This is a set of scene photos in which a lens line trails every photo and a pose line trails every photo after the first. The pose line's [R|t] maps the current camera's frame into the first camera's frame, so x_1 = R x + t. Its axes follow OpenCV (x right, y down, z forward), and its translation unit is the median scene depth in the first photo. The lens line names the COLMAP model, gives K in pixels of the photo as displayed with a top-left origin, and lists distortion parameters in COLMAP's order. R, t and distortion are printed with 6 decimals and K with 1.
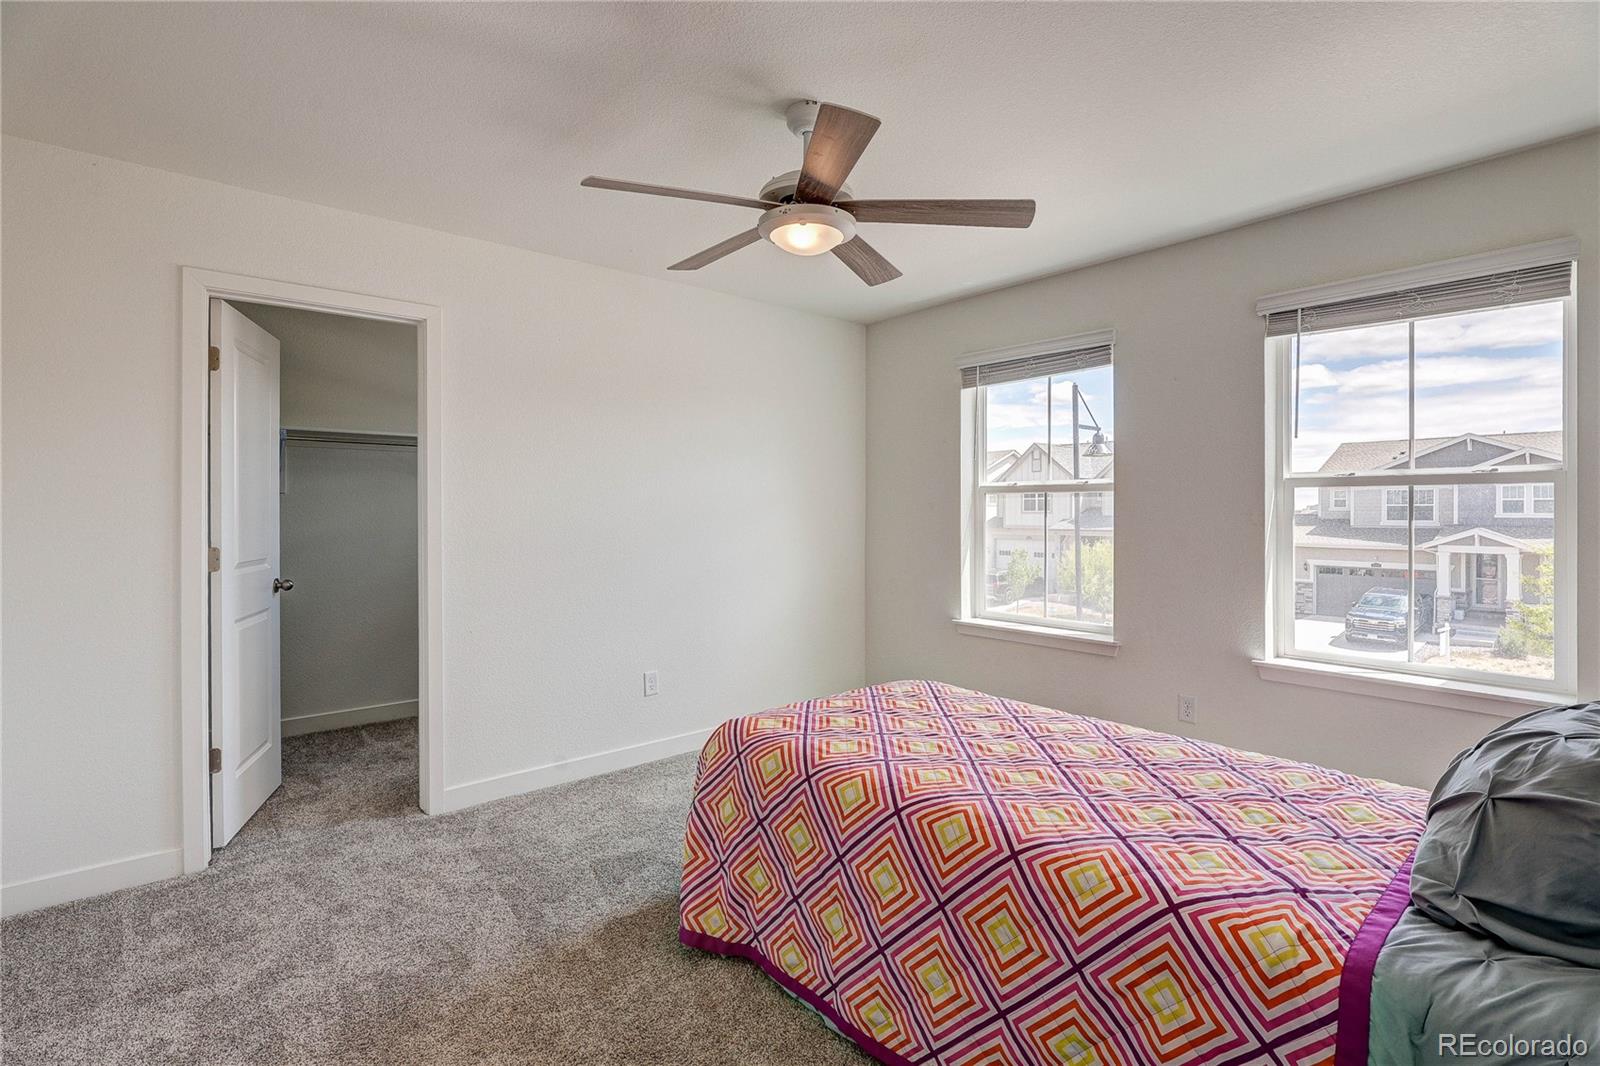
lens RADIAL K [[748.2, 0, 796.9], [0, 748.2, 504.0], [0, 0, 1]] dist [-0.001863, -0.000122]
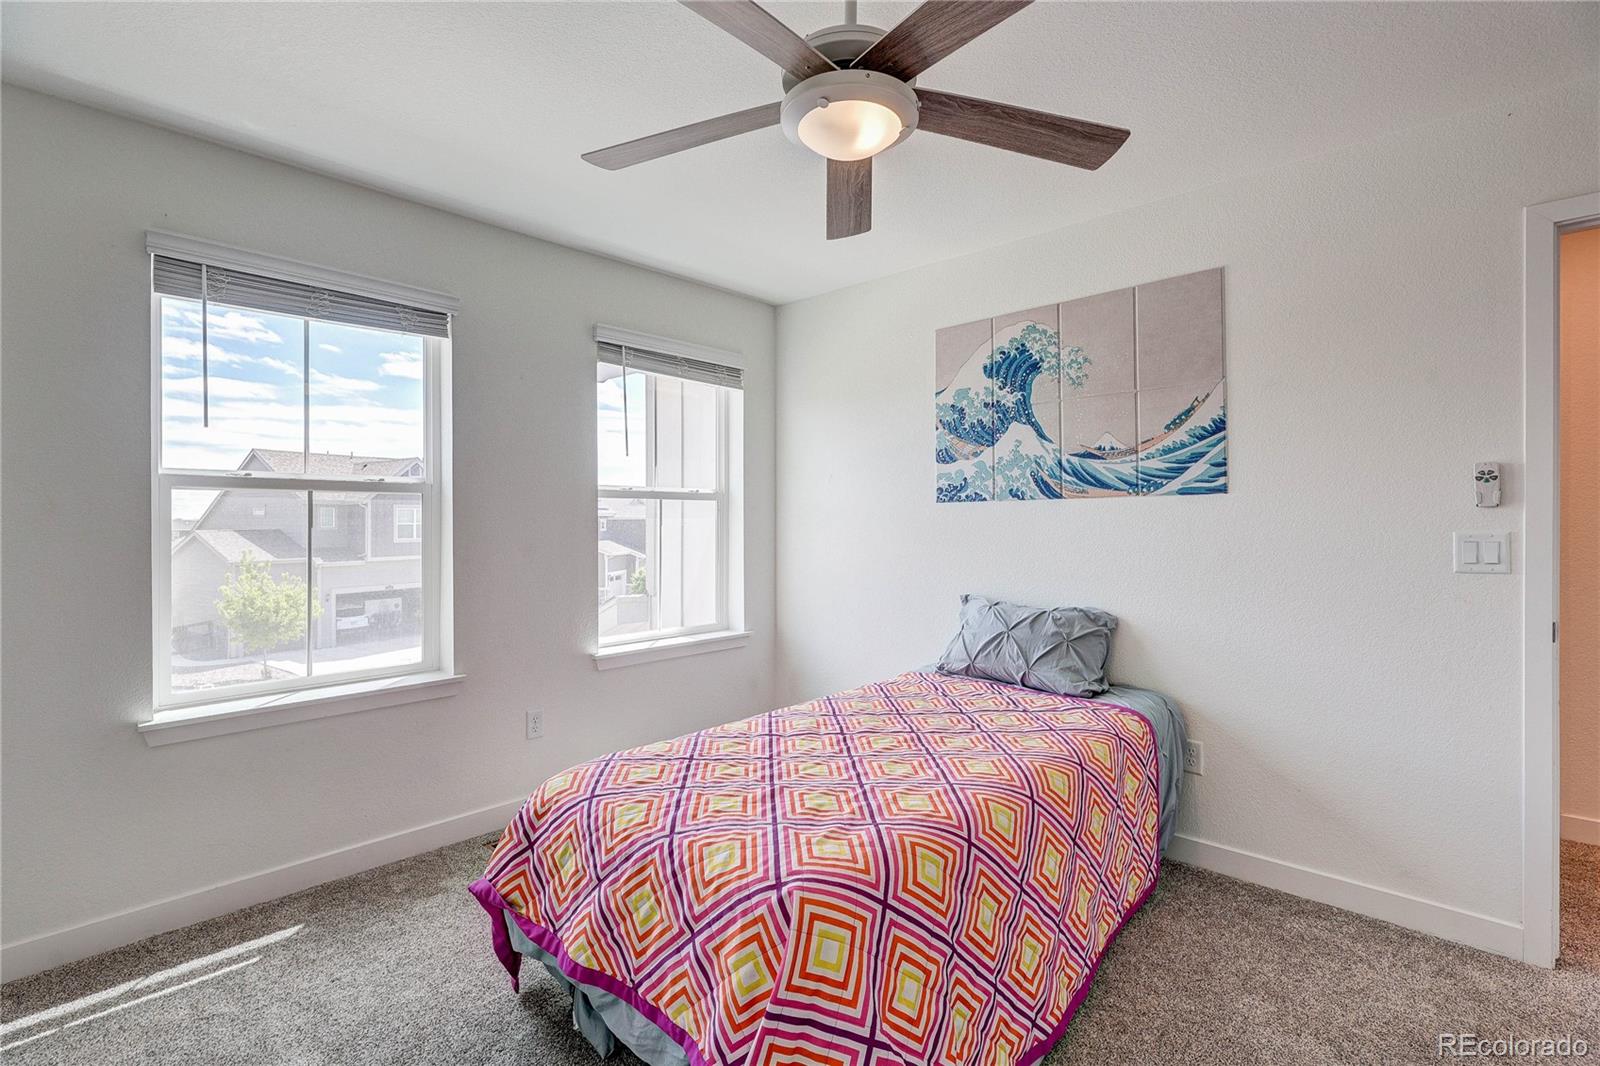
lens RADIAL K [[748.2, 0, 796.9], [0, 748.2, 504.0], [0, 0, 1]] dist [-0.001863, -0.000122]
pose [[-0.123715, 0.013771, 0.992222, -0.439351], [-0.007136, 0.999866, -0.014767, 0.003370], [-0.992292, -0.008907, -0.123600, 0.724831]]
